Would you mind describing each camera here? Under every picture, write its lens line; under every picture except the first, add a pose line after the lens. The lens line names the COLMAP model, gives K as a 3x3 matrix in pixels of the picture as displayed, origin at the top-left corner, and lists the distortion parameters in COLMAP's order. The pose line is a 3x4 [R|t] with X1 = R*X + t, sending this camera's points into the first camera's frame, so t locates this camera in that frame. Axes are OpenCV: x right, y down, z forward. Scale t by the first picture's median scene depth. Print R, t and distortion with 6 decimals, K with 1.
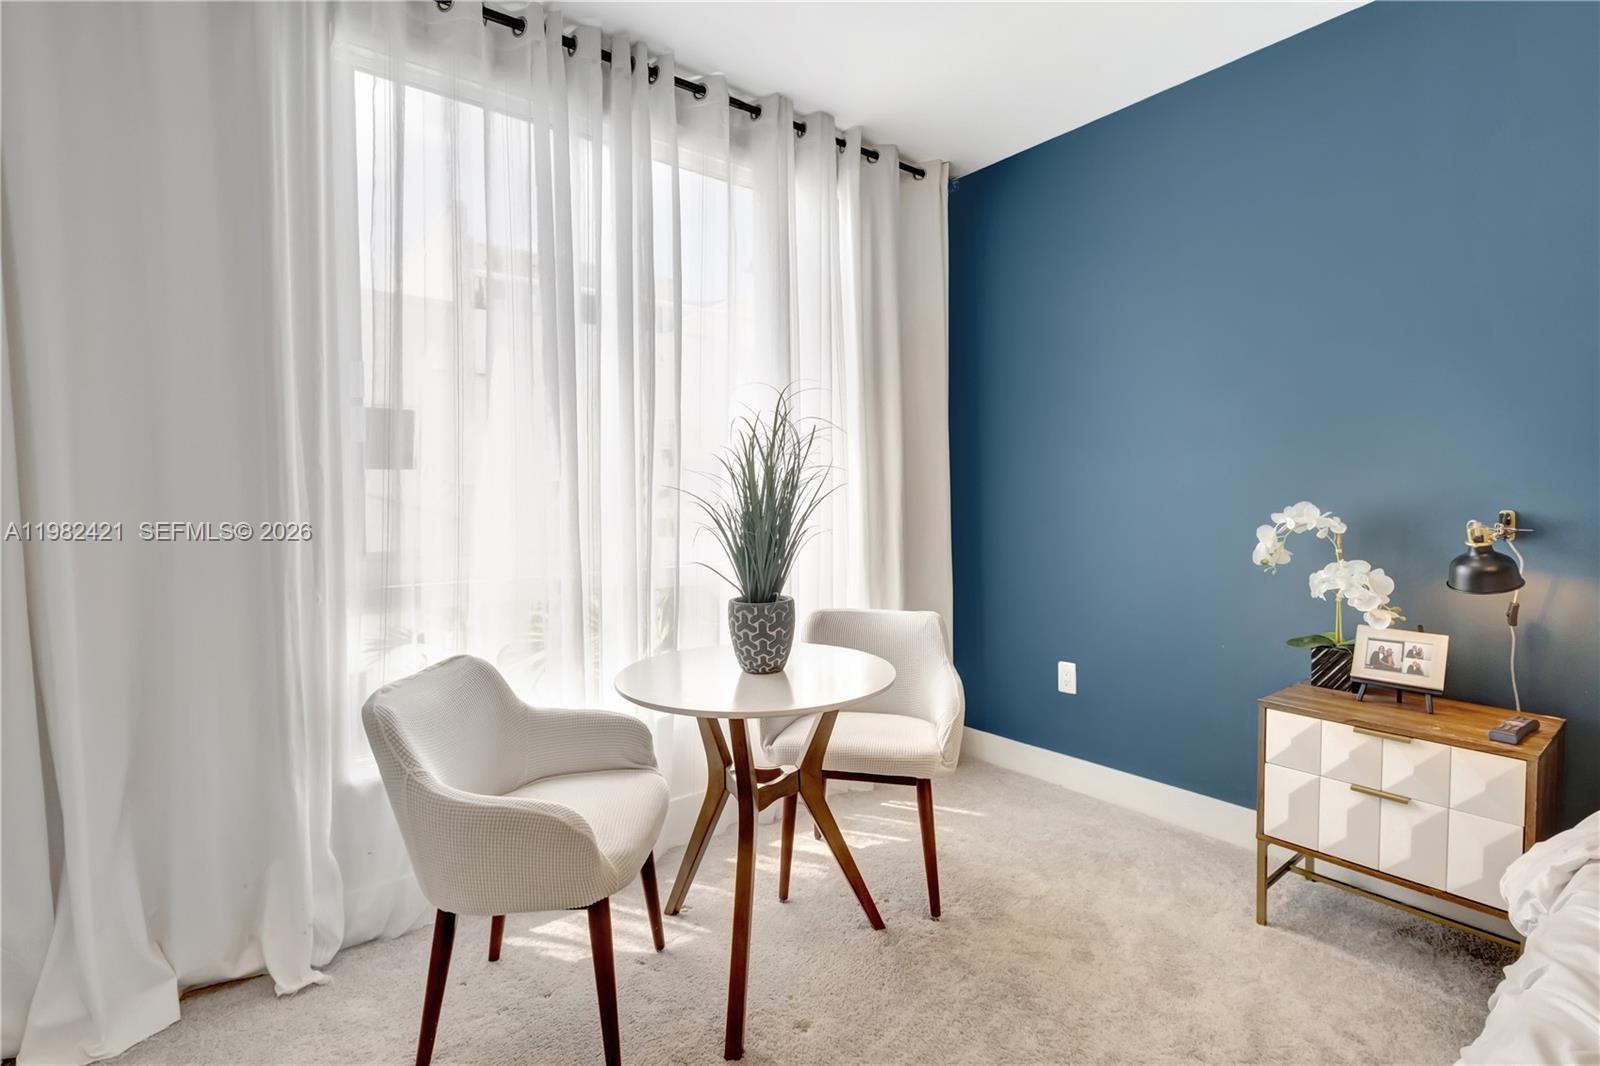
lens RADIAL K [[771.1, 0, 801.6], [0, 771.1, 519.3], [0, 0, 1]] dist [0.009069, -0.000655]
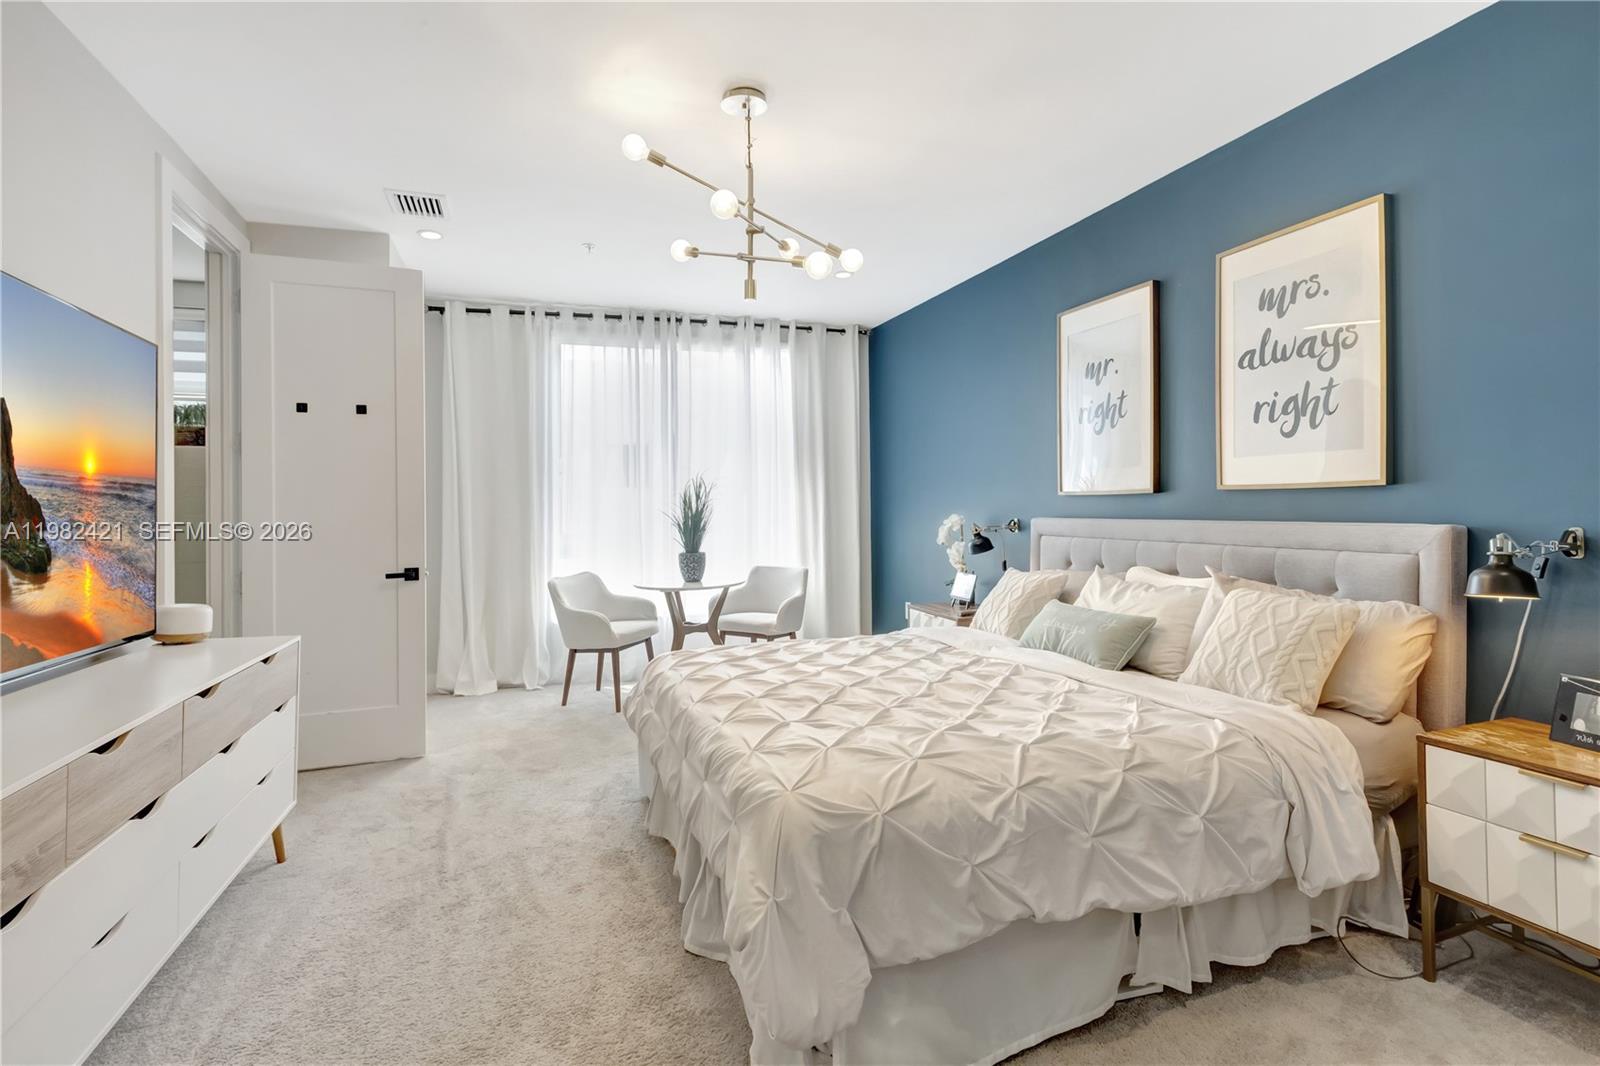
lens RADIAL K [[771.1, 0, 807.6], [0, 771.1, 501.9], [0, 0, 1]] dist [0.009069, -0.000655]
pose [[0.953305, 0.002367, -0.302000, 1.039699], [-0.007937, 0.999820, -0.017220, -0.019864], [0.301905, 0.018813, 0.953152, -1.250086]]
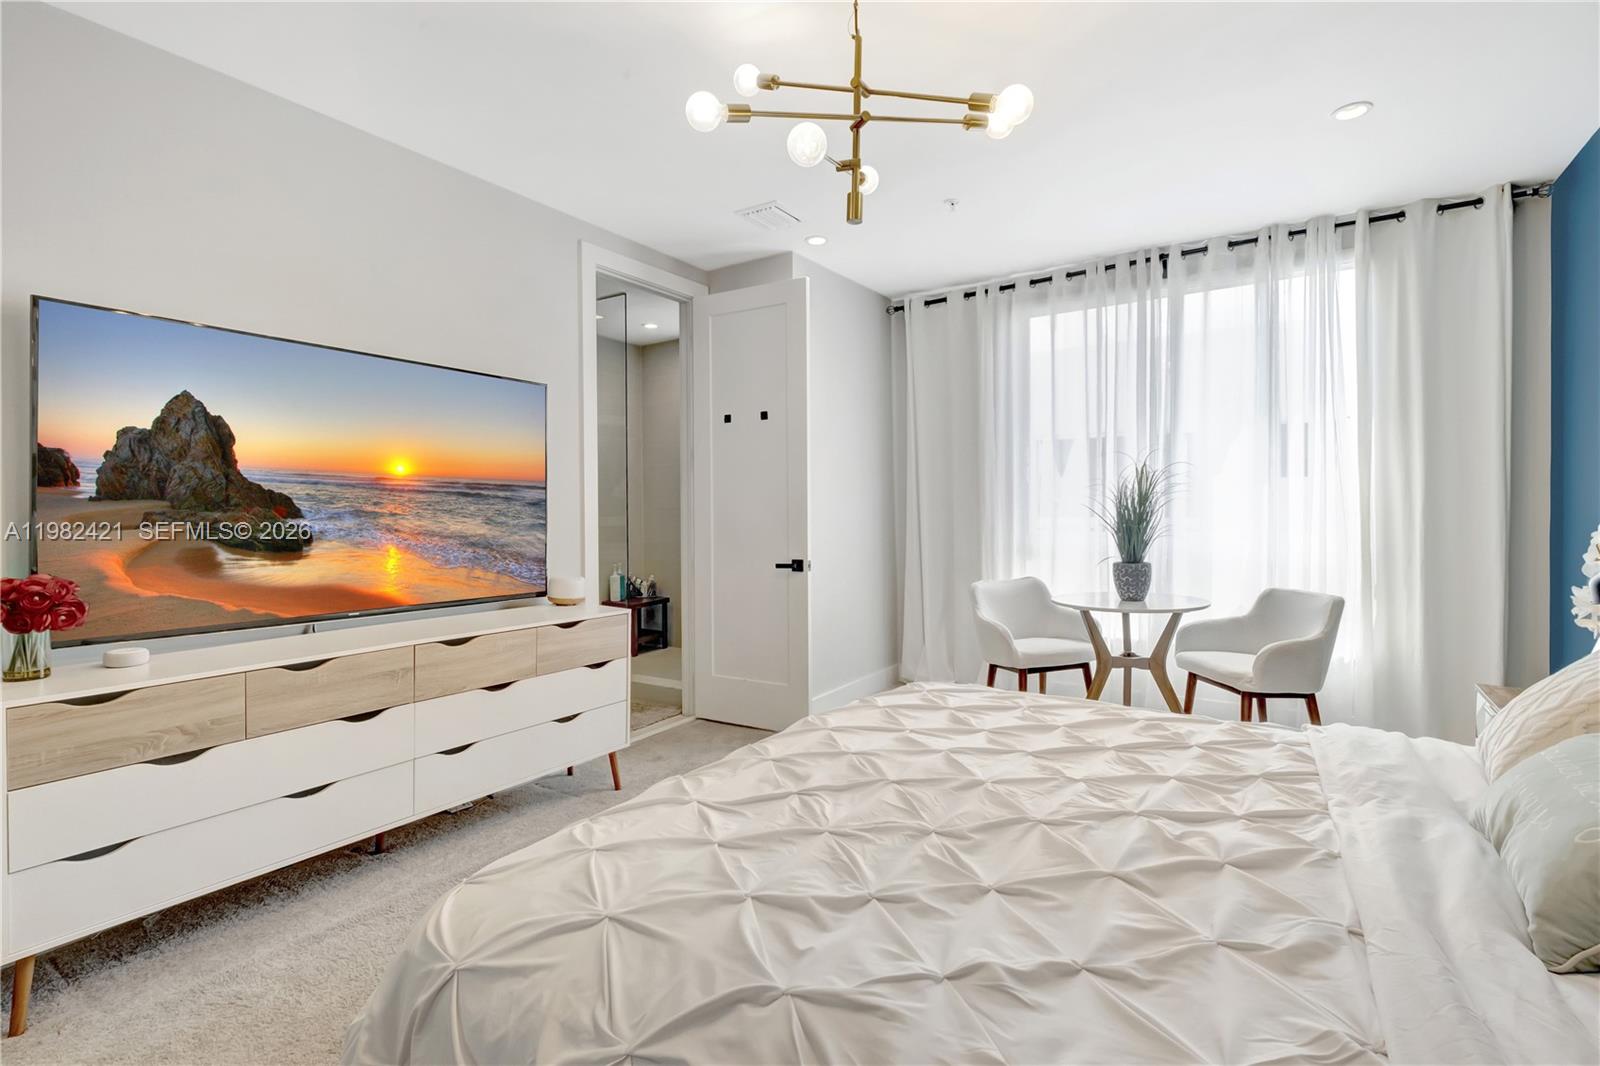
lens RADIAL K [[771.1, 0, 787.5], [0, 771.1, 513.2], [0, 0, 1]] dist [0.009069, -0.000655]
pose [[0.322728, 0.018446, -0.946312, 1.444046], [-0.013319, 0.999800, 0.014946, -0.034037], [0.946398, 0.007781, 0.322909, -0.412846]]
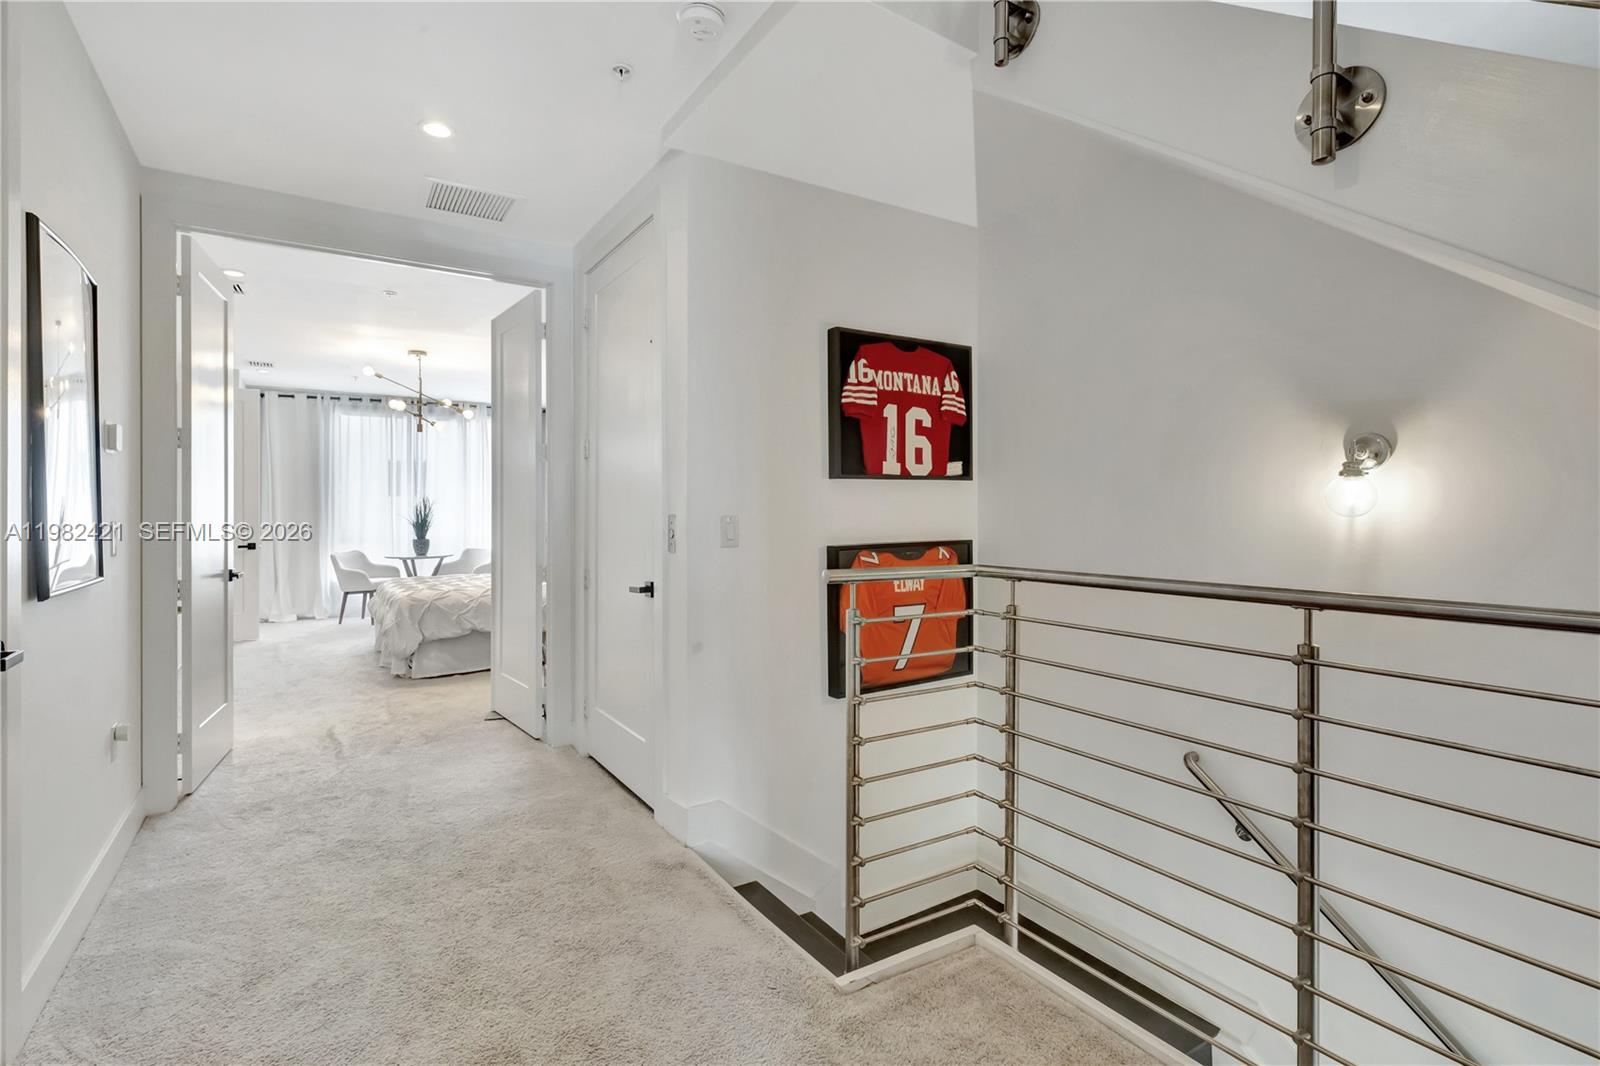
lens RADIAL K [[771.1, 0, 814.2], [0, 771.1, 520.1], [0, 0, 1]] dist [0.009069, -0.000655]
pose [[0.996672, 0.019056, -0.079261, 2.525540], [-0.019700, 0.999779, -0.007359, -0.017615], [0.079103, 0.008896, 0.996827, -3.229086]]
